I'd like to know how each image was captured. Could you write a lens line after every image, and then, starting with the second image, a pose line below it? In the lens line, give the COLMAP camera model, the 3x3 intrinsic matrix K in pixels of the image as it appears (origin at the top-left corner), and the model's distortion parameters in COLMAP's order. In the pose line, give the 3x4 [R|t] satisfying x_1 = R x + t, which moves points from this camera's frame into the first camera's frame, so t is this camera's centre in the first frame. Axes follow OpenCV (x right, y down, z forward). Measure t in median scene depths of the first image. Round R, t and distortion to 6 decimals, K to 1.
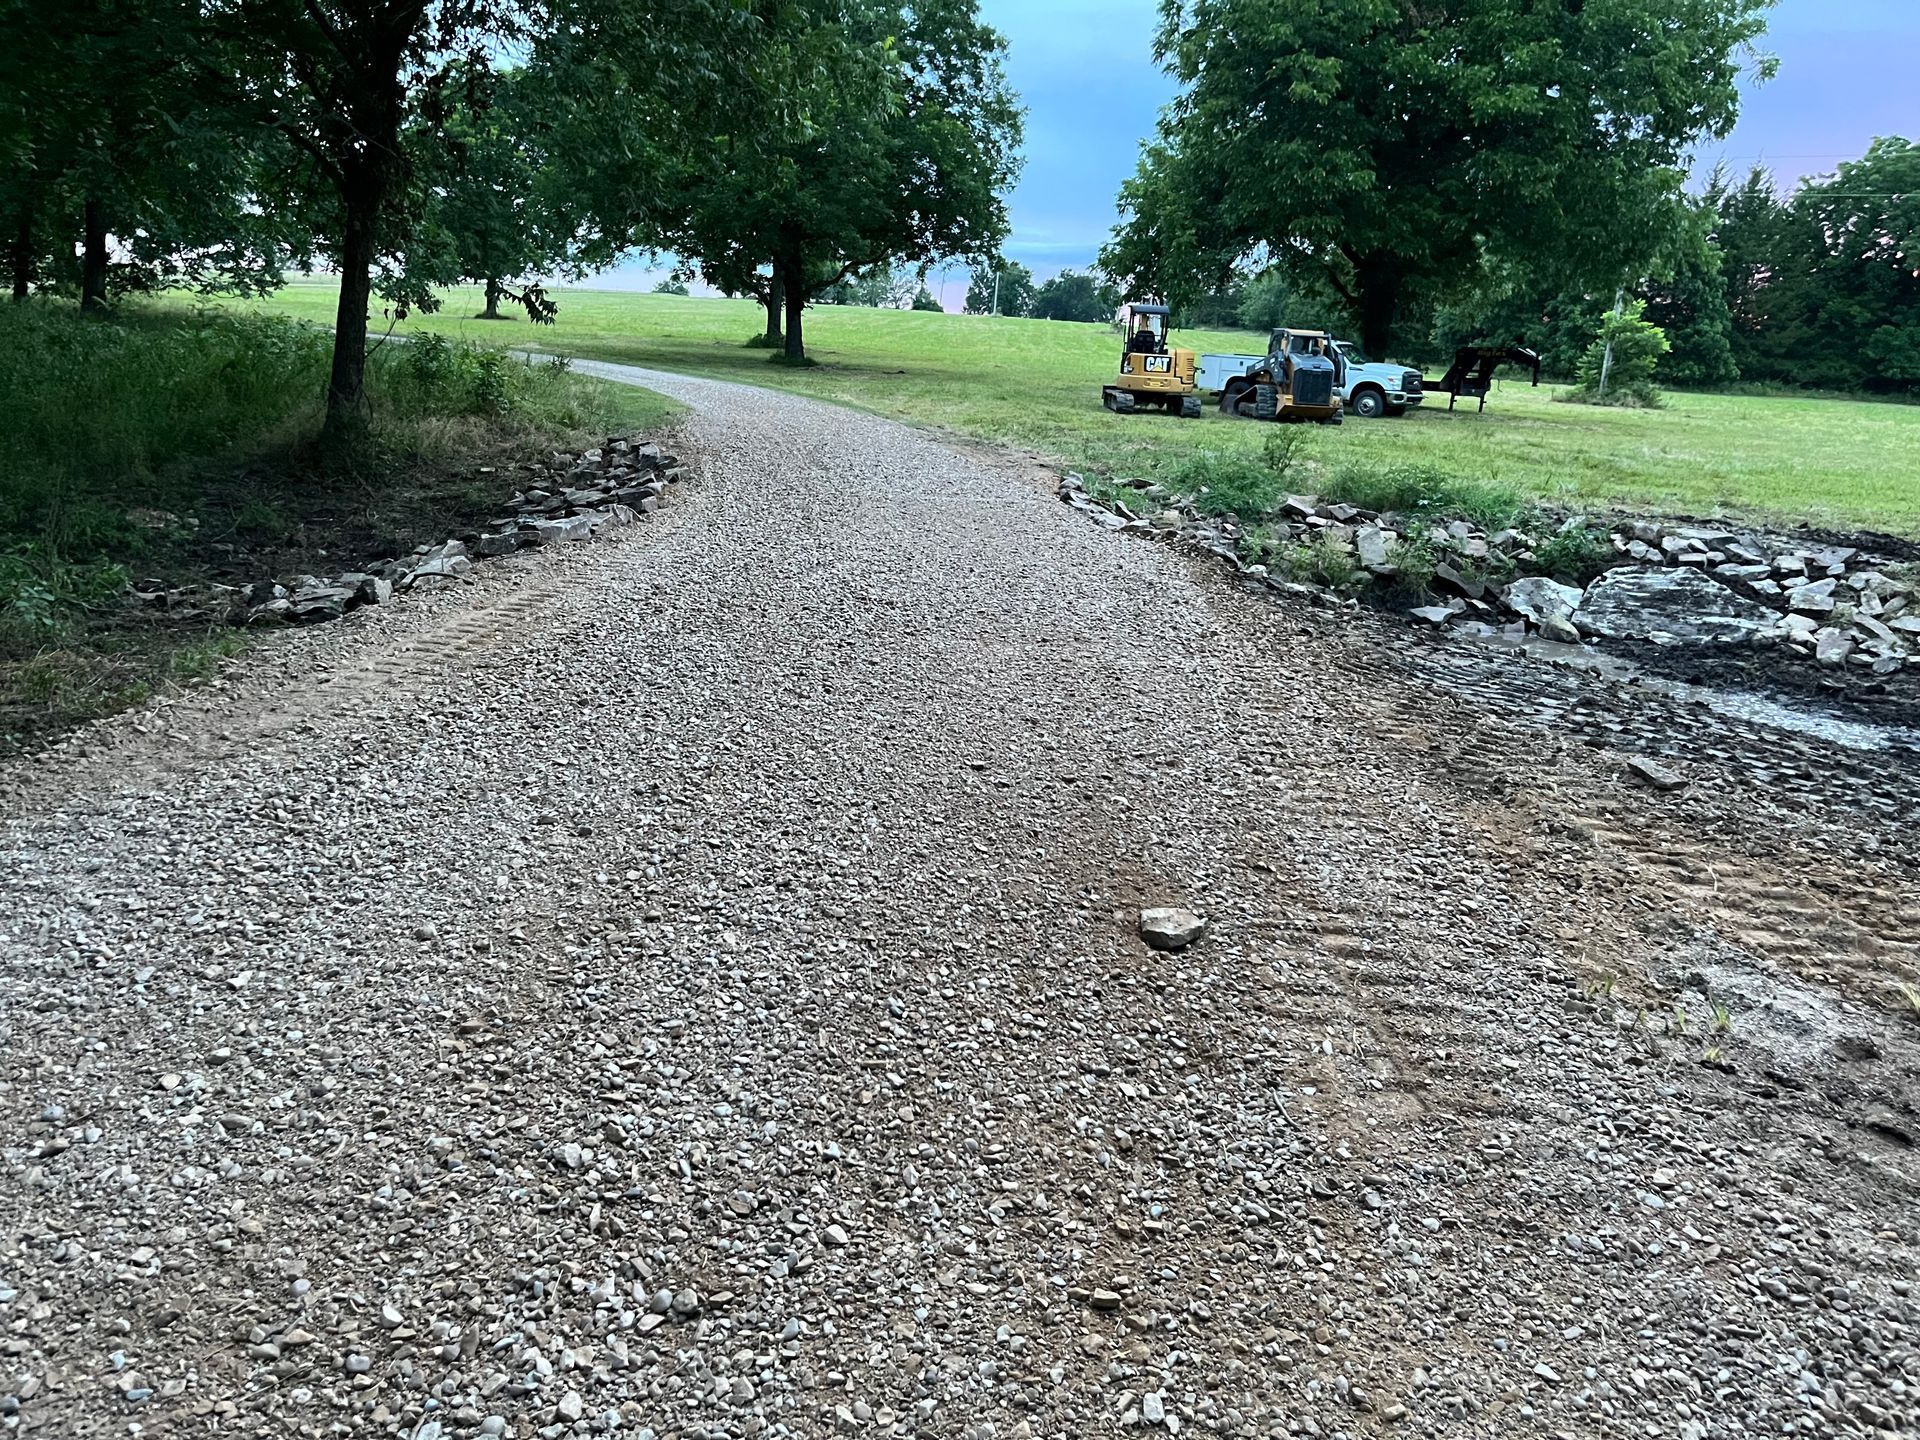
lens RADIAL K [[1360.6, 0, 960.9], [0, 1360.6, 728.0], [0, 0, 1]] dist [0.064459, -0.076962]
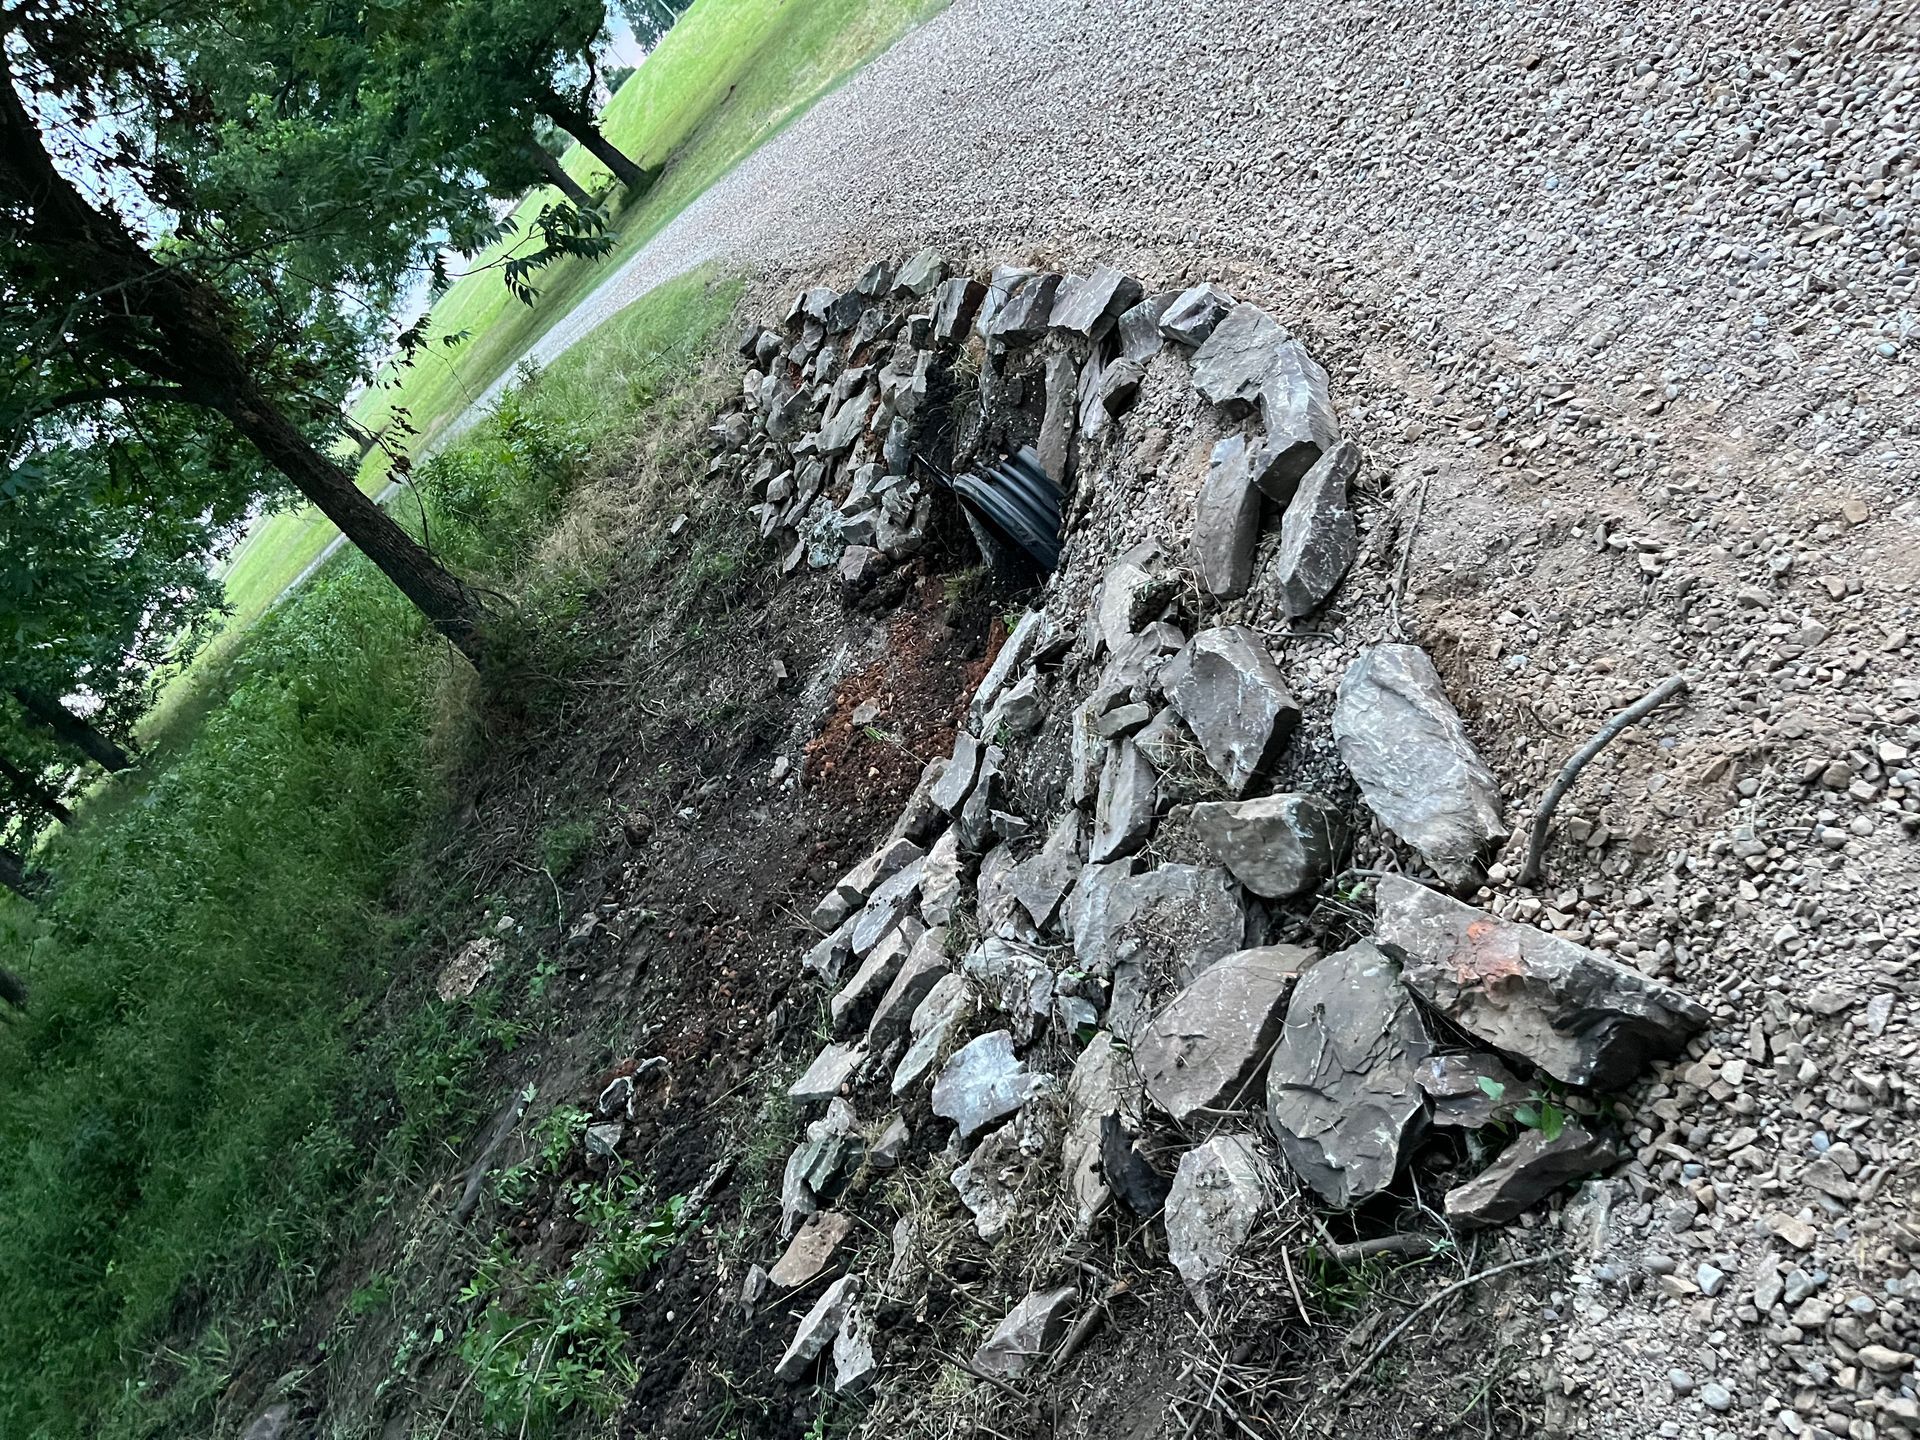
lens RADIAL K [[1360.6, 0, 960.9], [0, 1360.6, 728.0], [0, 0, 1]] dist [0.064459, -0.076962]
pose [[0.657927, -0.727269, -0.195477, -0.059582], [0.752978, 0.639584, 0.154775, -0.037419], [0.012461, -0.249020, 0.968418, 0.107158]]
